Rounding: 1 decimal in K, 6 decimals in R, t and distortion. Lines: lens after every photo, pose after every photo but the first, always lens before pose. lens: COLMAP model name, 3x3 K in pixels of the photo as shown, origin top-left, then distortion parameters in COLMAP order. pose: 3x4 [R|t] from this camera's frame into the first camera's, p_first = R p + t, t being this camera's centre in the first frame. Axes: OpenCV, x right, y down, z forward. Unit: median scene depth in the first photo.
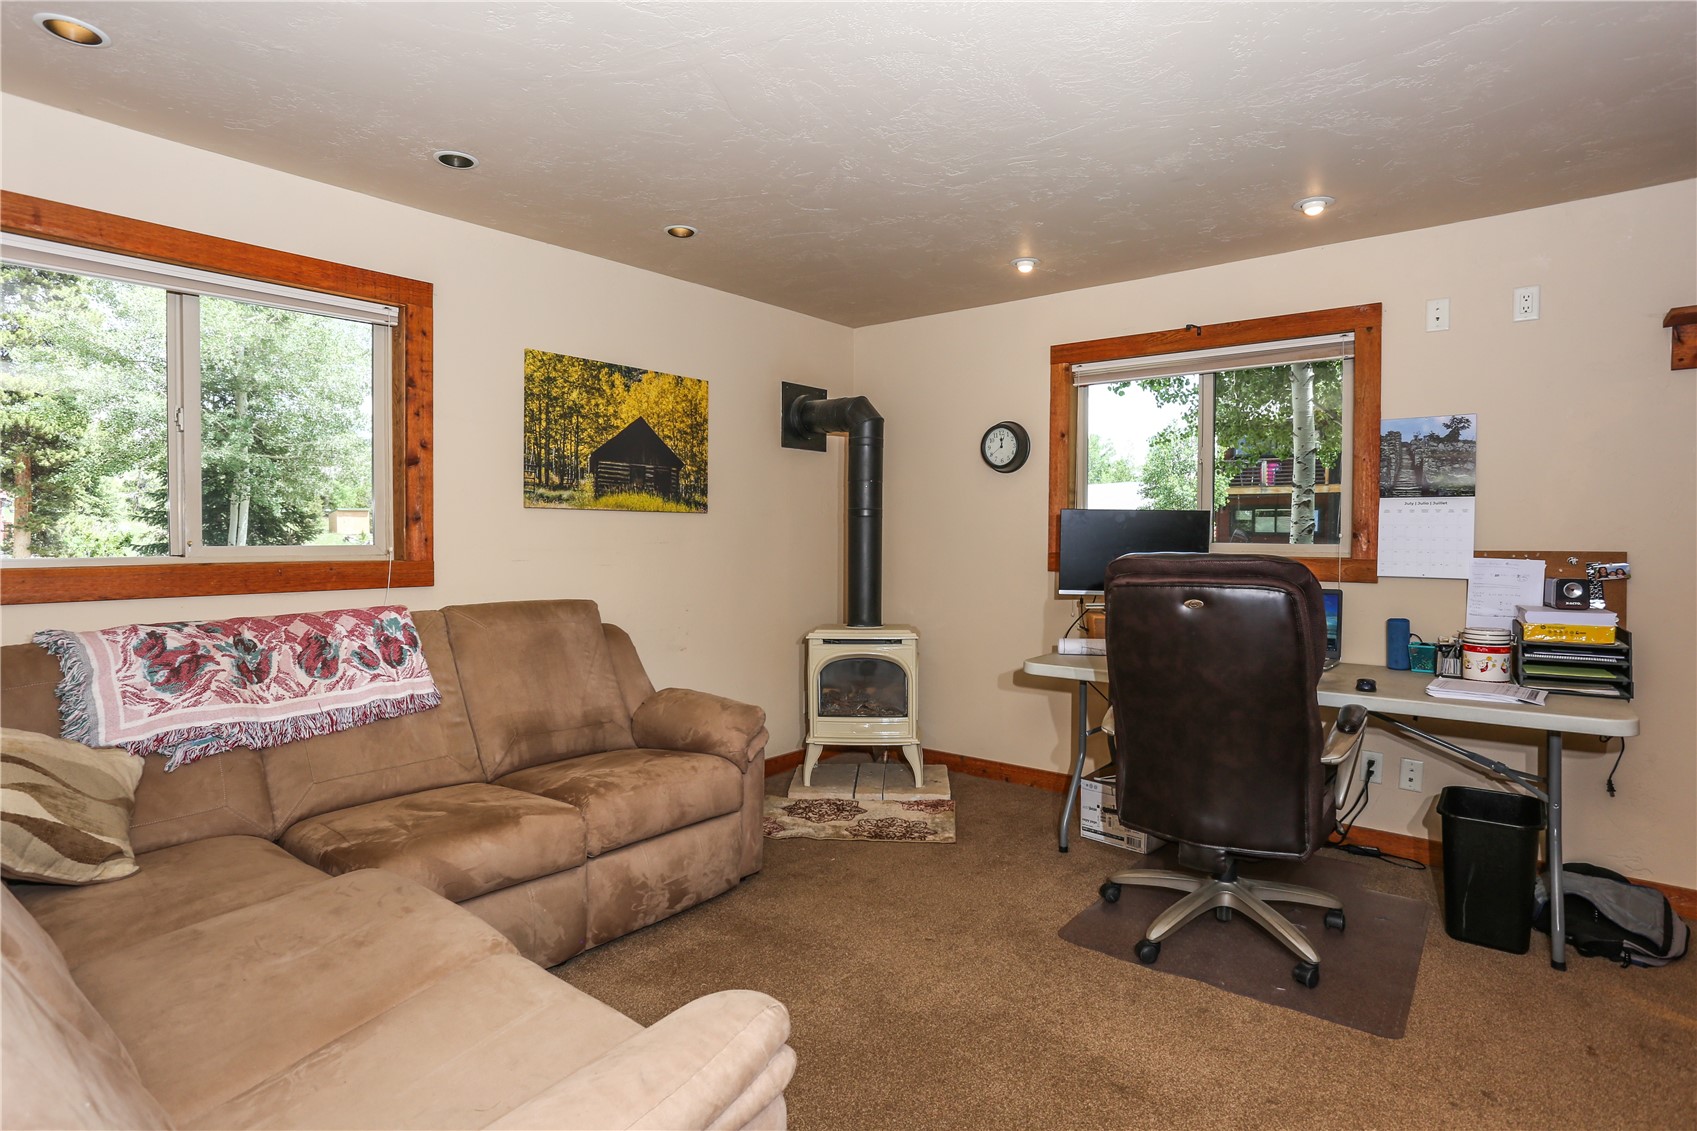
lens RADIAL K [[904.2, 0, 848.5], [0, 904.2, 565.5], [0, 0, 1]] dist [-0.062597, 0.039712]
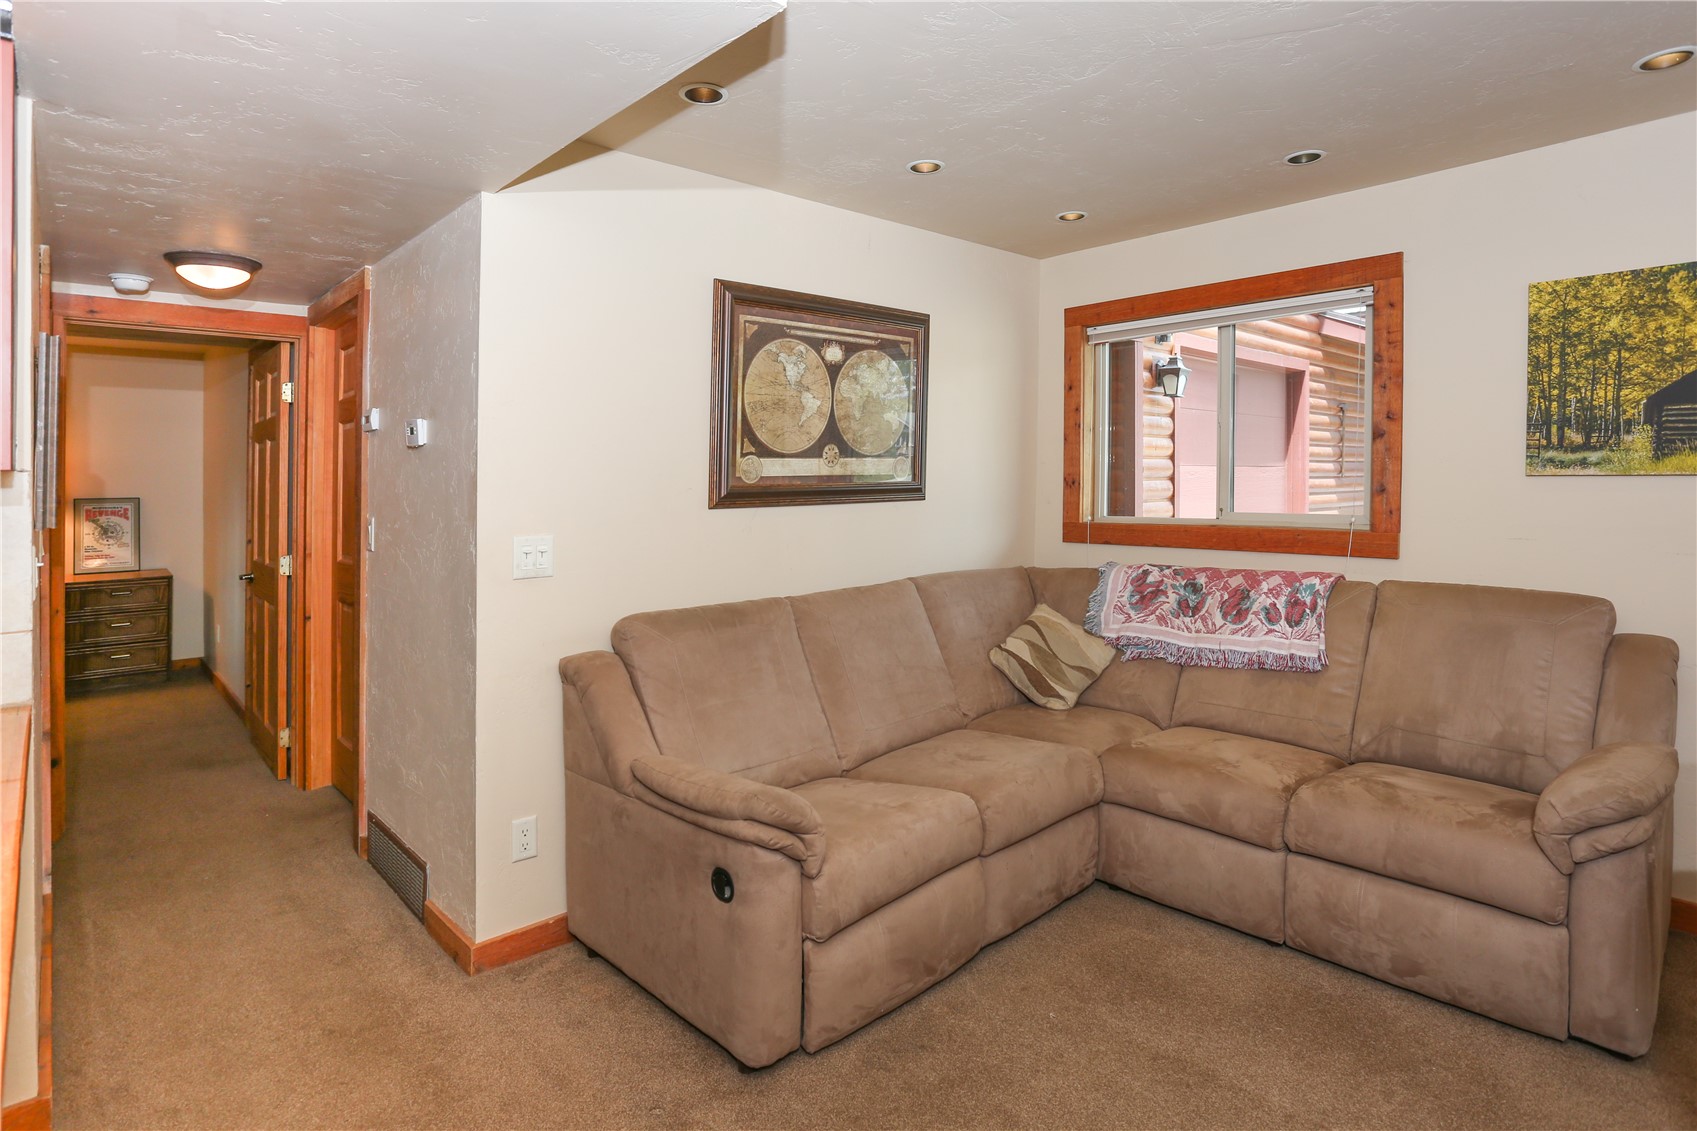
lens RADIAL K [[912.5, 0, 843.3], [0, 912.5, 484.6], [0, 0, 1]] dist [-0.017506, 0.001163]
pose [[-0.162248, 0.002644, -0.986746, 0.562820], [-0.023898, 0.999693, 0.006608, -0.046249], [0.986461, 0.024653, -0.162135, 0.507107]]
